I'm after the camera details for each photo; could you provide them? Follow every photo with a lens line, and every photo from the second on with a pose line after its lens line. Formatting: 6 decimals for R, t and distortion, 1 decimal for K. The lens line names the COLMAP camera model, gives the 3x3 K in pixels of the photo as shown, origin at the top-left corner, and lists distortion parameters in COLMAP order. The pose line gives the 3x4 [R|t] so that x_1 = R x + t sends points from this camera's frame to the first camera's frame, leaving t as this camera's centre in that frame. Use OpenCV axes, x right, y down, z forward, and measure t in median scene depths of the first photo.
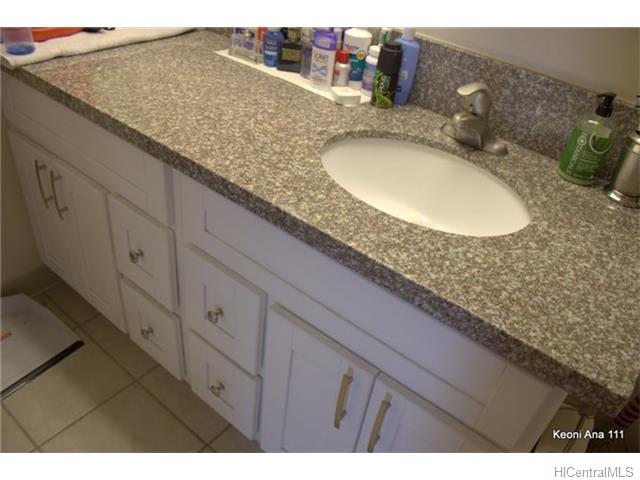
lens RADIAL K [[537.1, 0, 320.0], [0, 537.1, 240.0], [0, 0, 1]] dist [-0.114382, 0.002049]
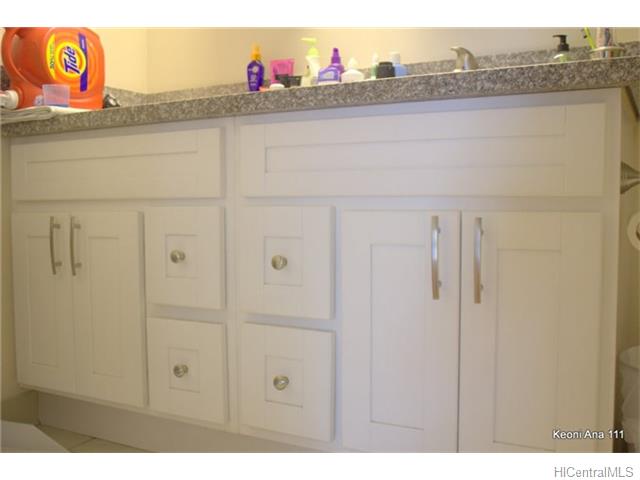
lens RADIAL K [[663.4, 0, 320.0], [0, 663.4, 240.0], [0, 0, 1]] dist [-0.111990, 0.007366]
pose [[0.979005, -0.121517, 0.163656, -0.329201], [0.191933, 0.819904, -0.539370, 0.804742], [-0.068640, 0.559457, 0.826013, -0.025595]]
